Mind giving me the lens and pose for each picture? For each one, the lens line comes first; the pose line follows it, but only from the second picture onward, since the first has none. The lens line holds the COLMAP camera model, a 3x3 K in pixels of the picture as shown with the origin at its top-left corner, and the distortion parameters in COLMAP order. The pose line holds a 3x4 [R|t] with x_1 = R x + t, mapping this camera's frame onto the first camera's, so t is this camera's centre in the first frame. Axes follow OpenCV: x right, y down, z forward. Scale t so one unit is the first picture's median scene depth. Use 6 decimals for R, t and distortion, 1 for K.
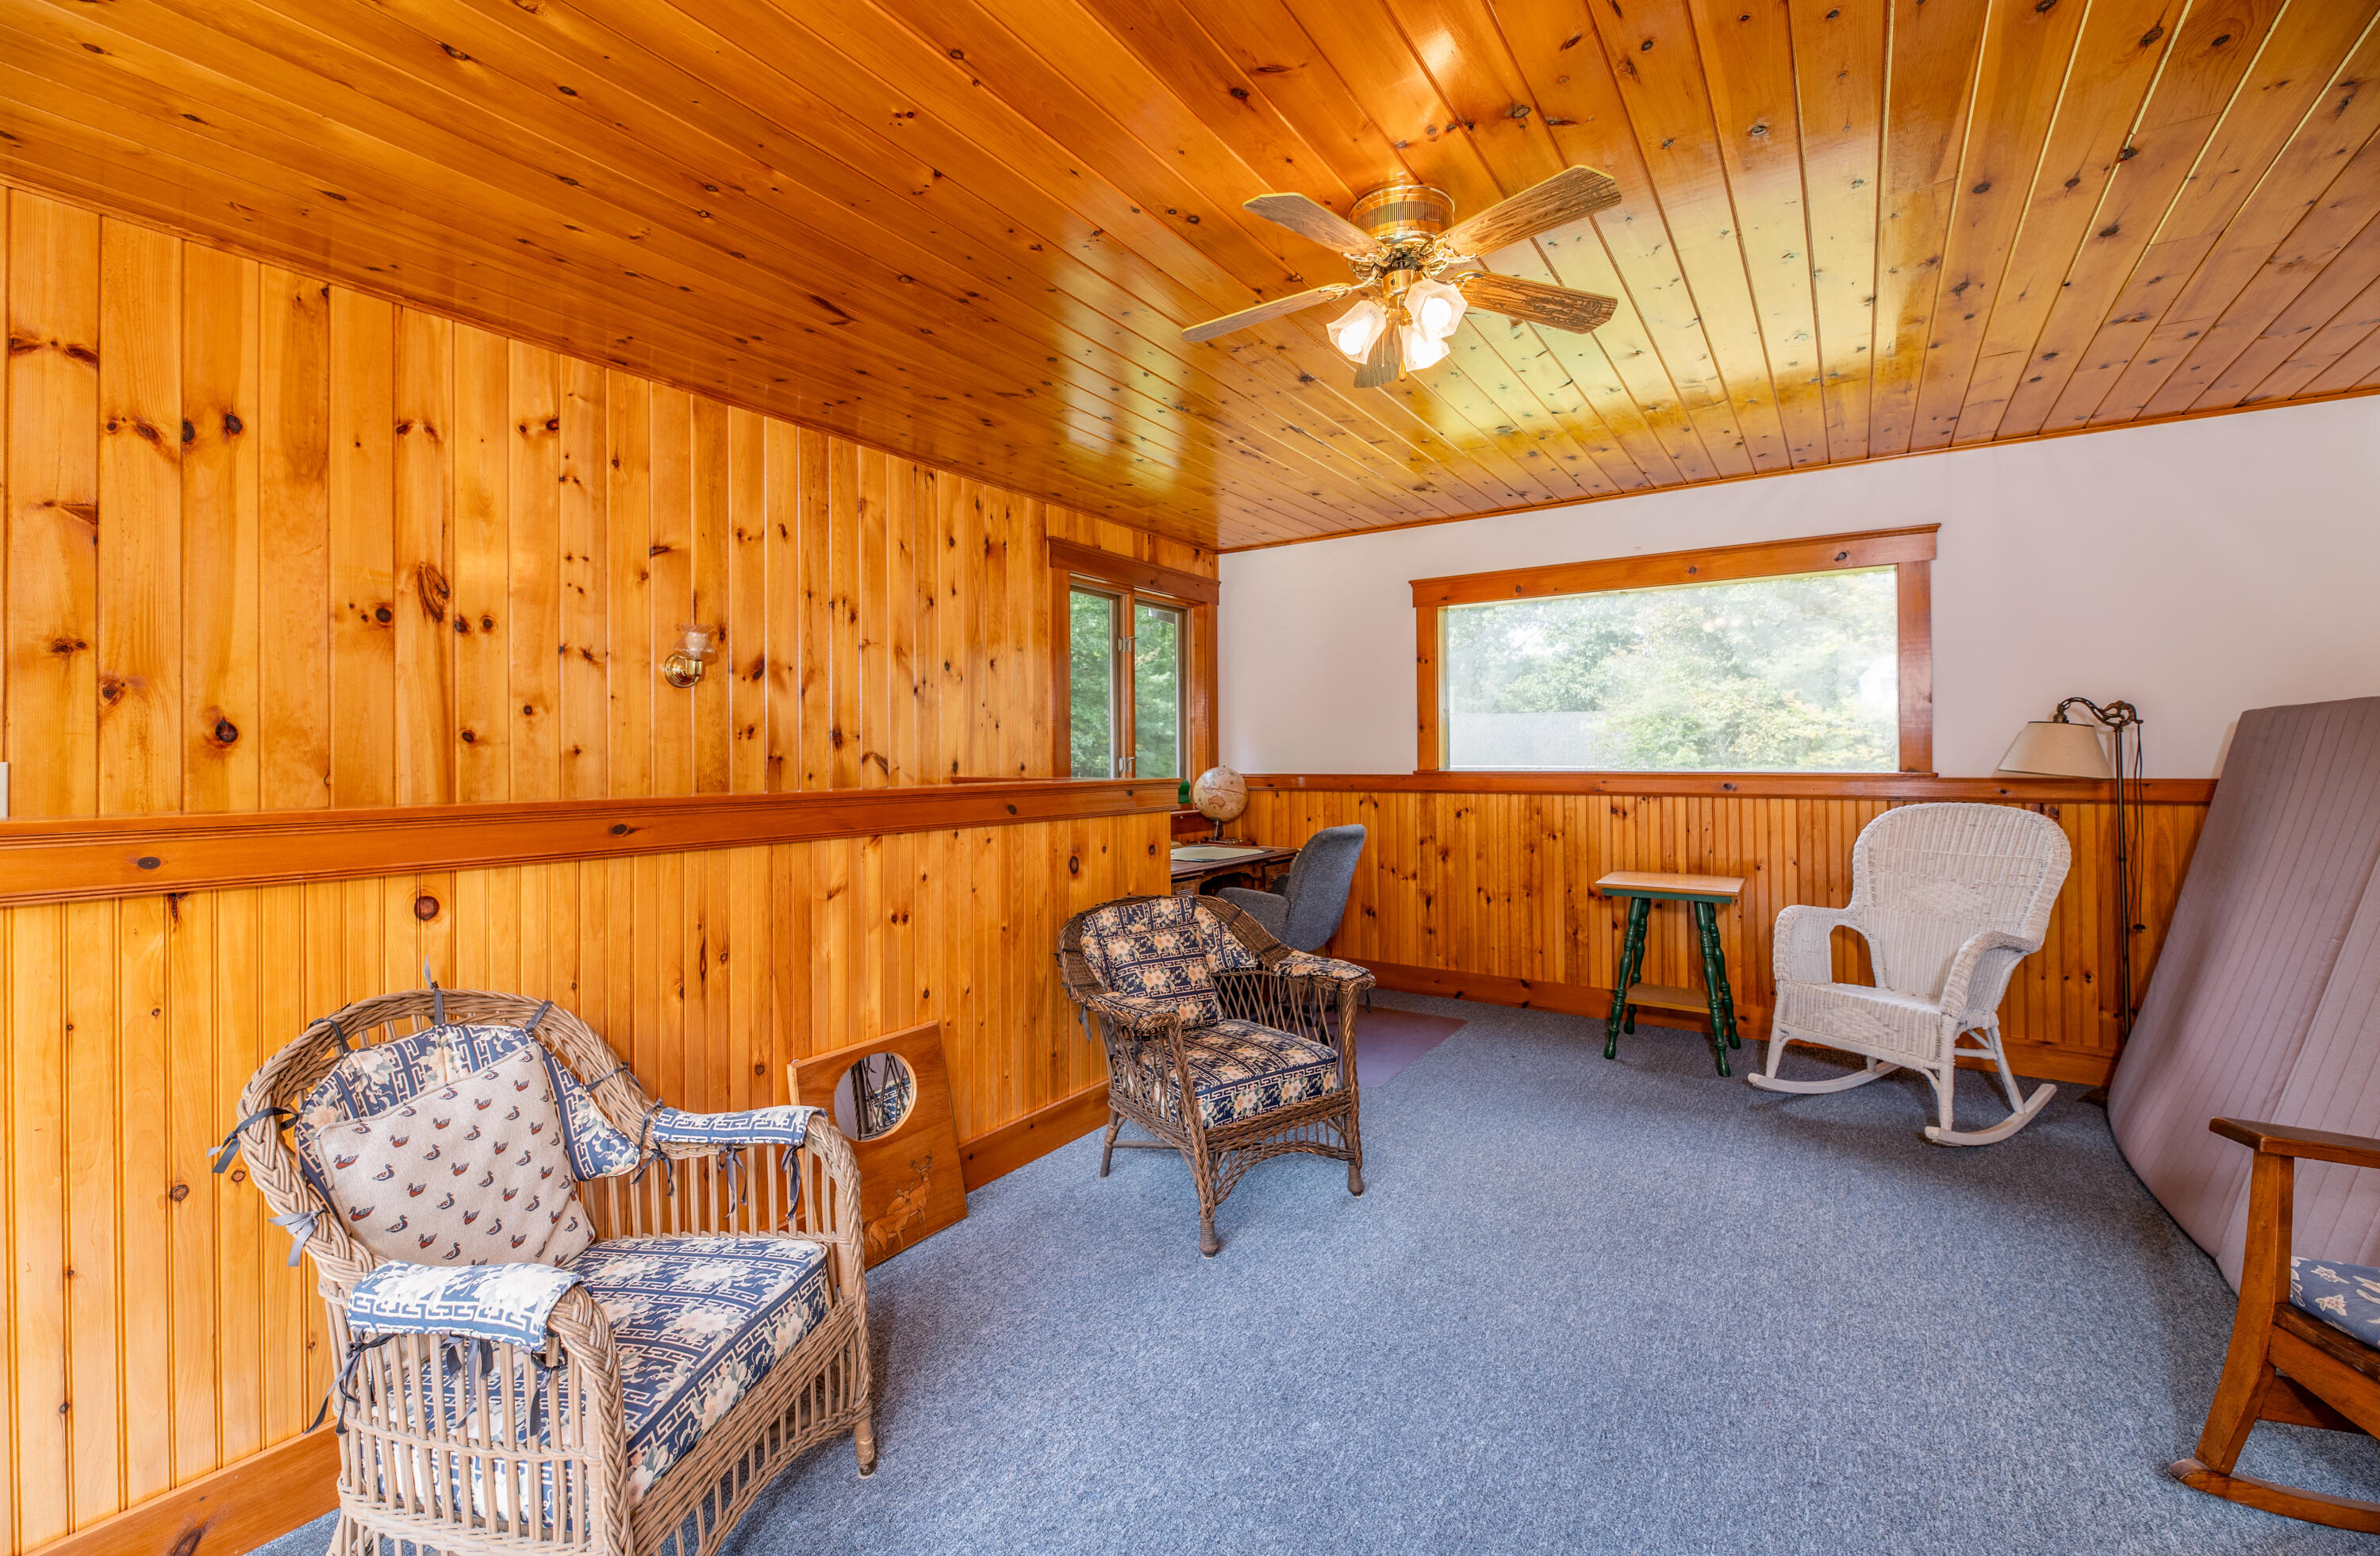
lens RADIAL K [[987.2, 0, 1196.3], [0, 987.2, 745.6], [0, 0, 1]] dist [-0.003205, -0.000519]
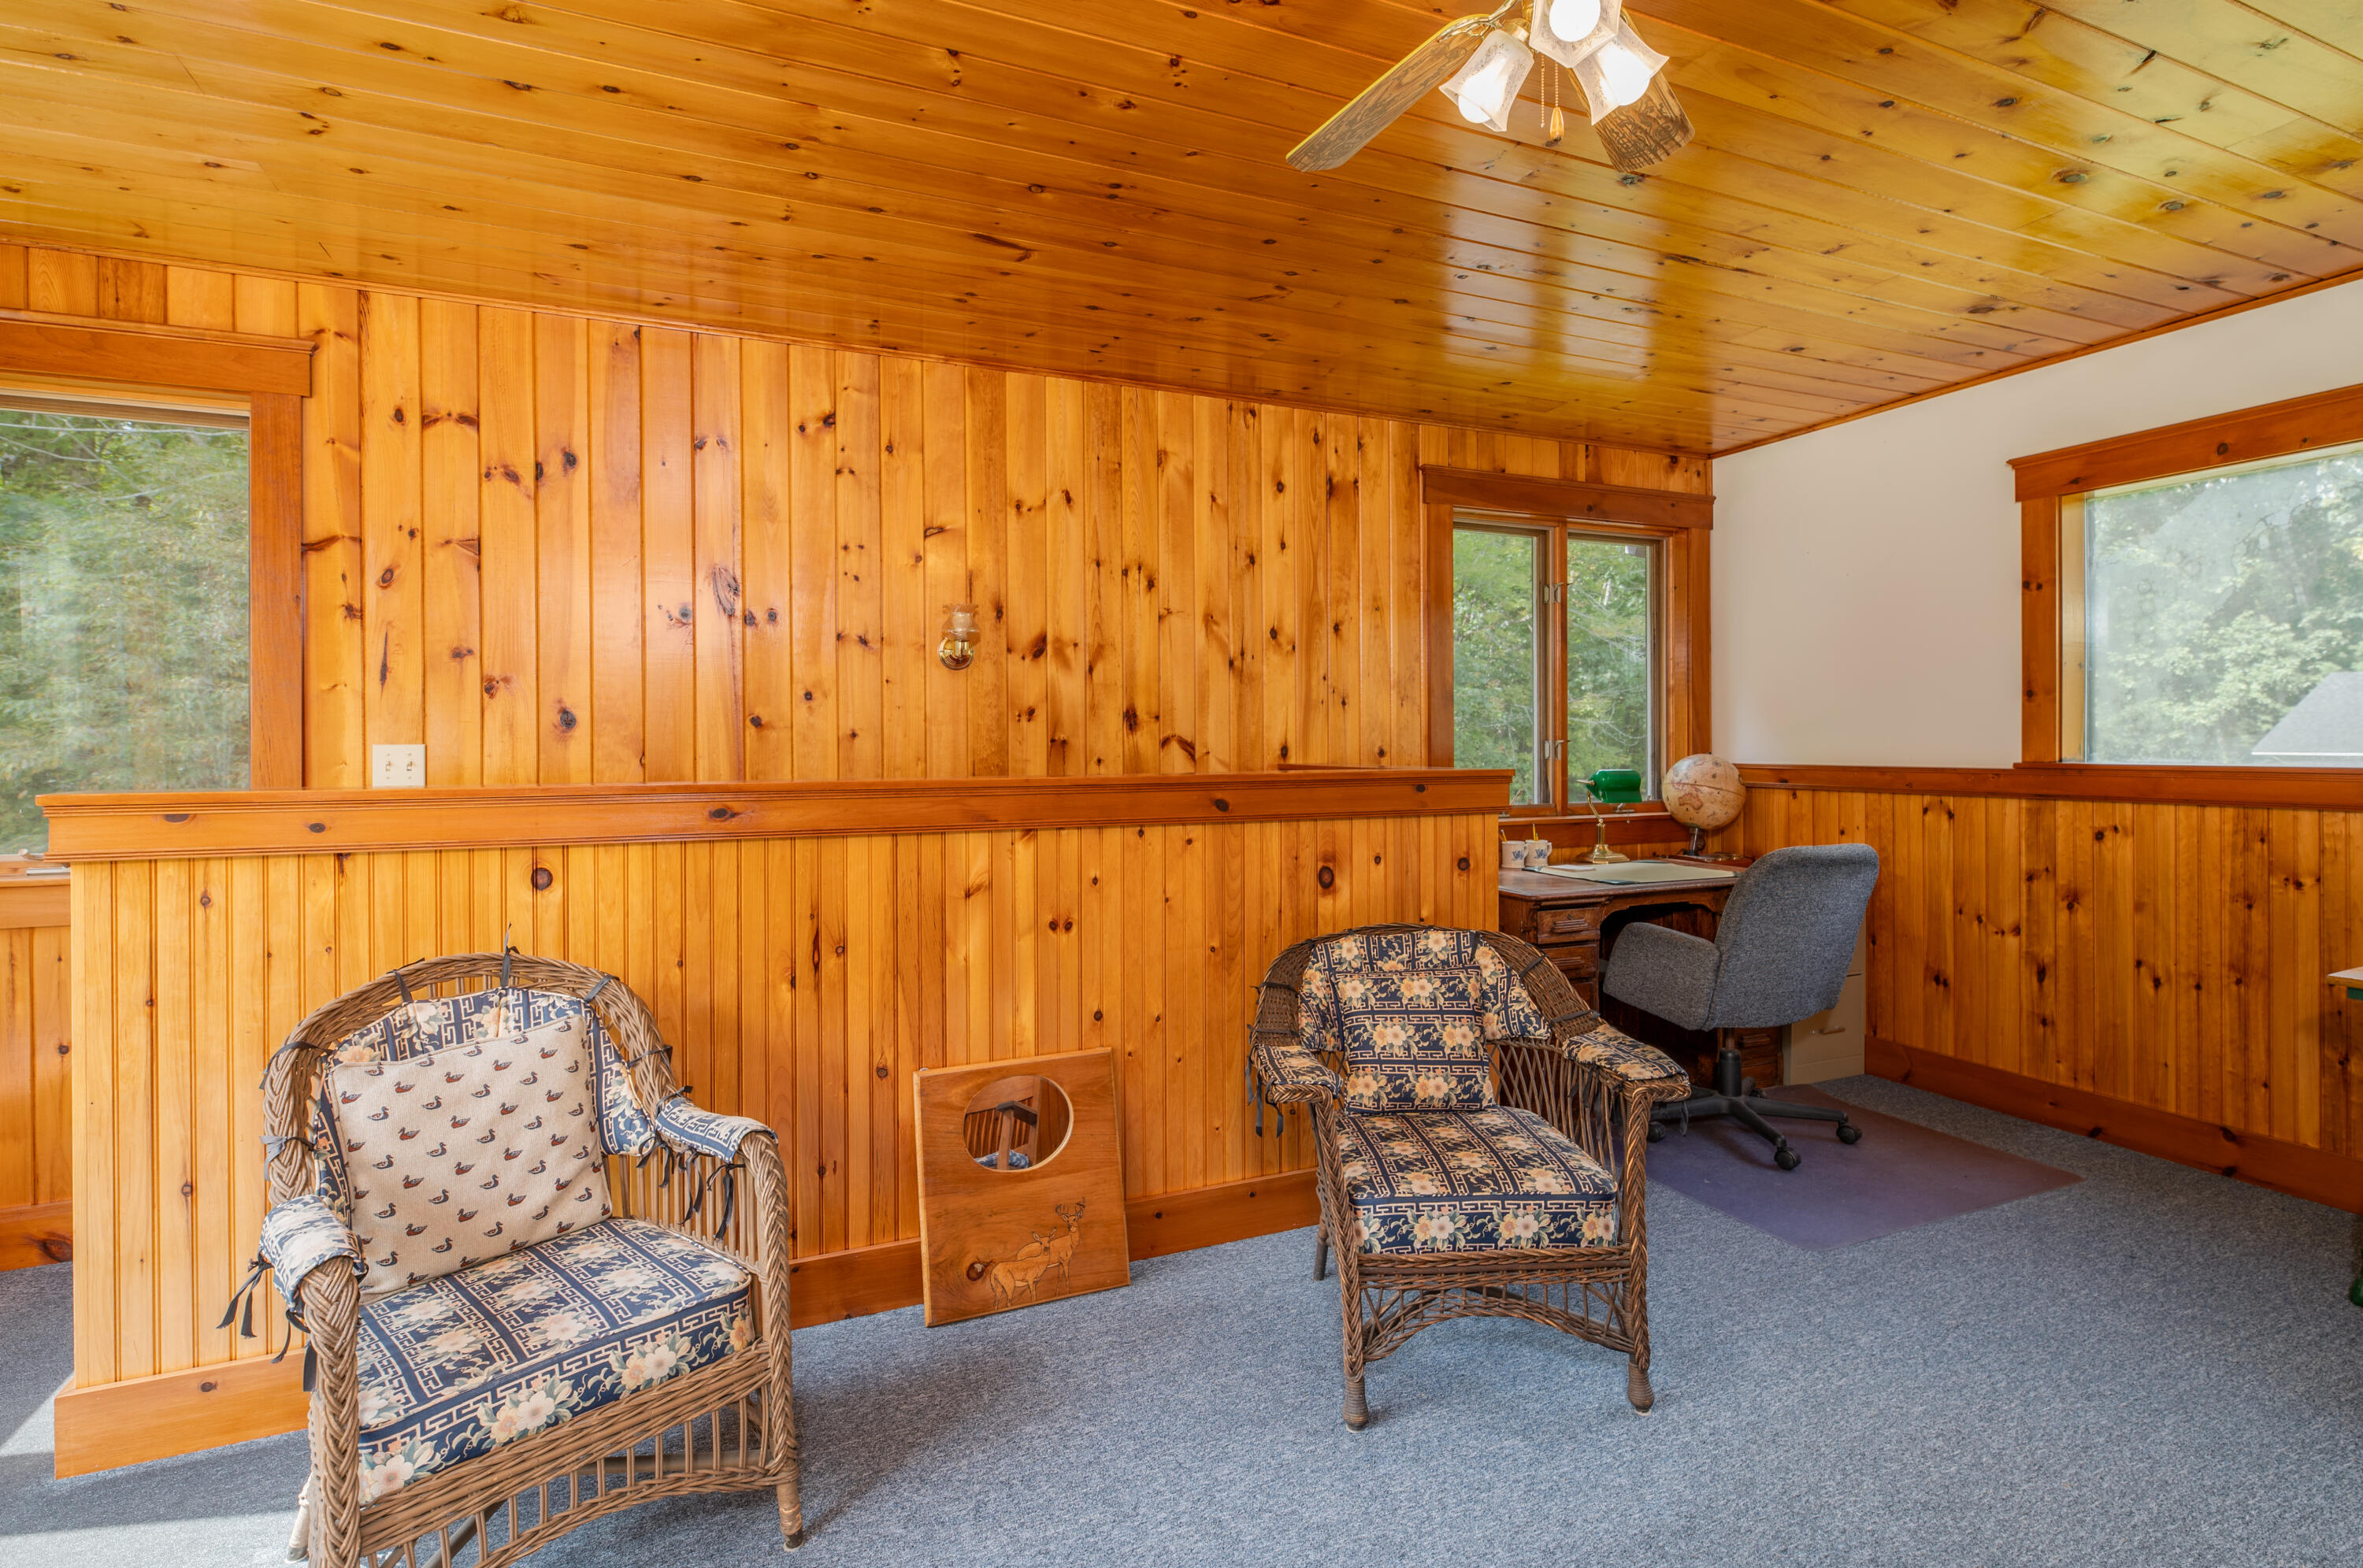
lens RADIAL K [[1122.7, 0, 1174.0], [0, 1122.7, 741.6], [0, 0, 1]] dist [0.002228, -0.002284]
pose [[0.838550, 0.002357, -0.544820, 0.332232], [0.005514, 0.999903, 0.012812, -0.000320], [0.544797, -0.013747, 0.838455, 0.225930]]
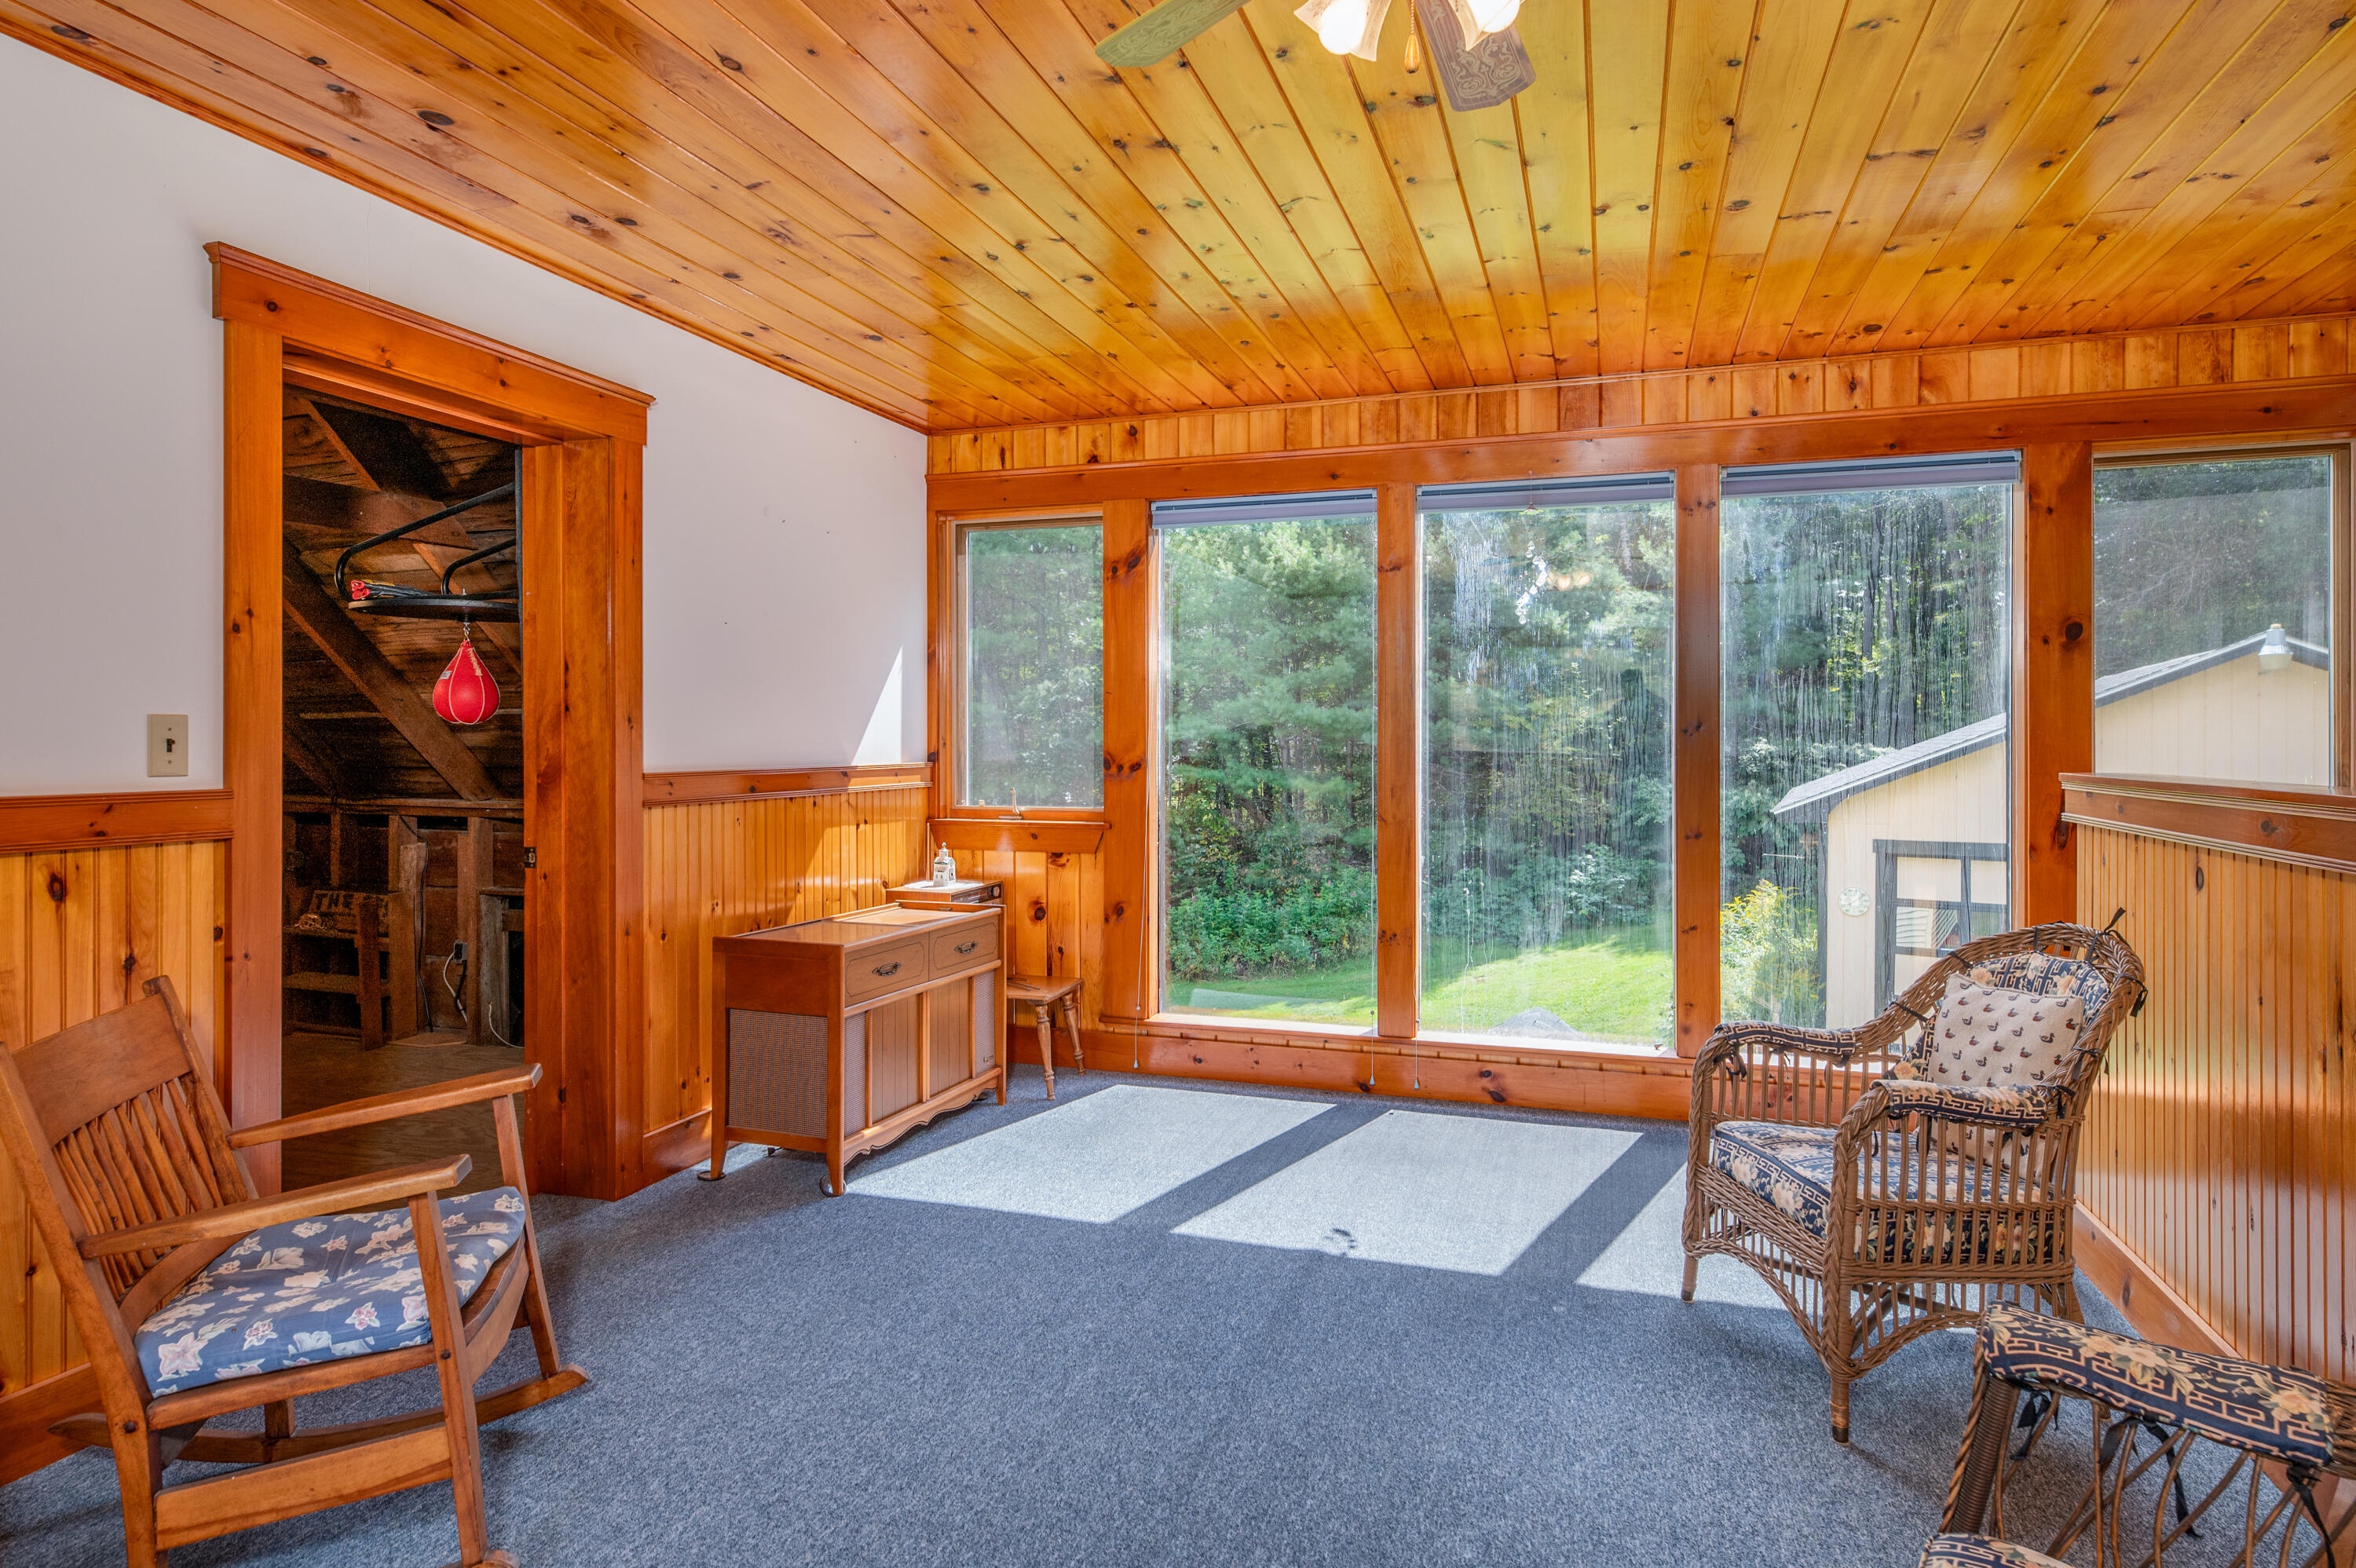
lens RADIAL K [[1361.6, 0, 1169.8], [0, 1361.6, 740.2], [0, 0, 1]] dist [0.000947, 0.000169]
pose [[-0.962776, 0.004584, -0.270262, 0.466700], [0.006214, 0.999967, -0.005177, 0.010160], [0.270229, -0.006664, -0.962773, 1.426593]]
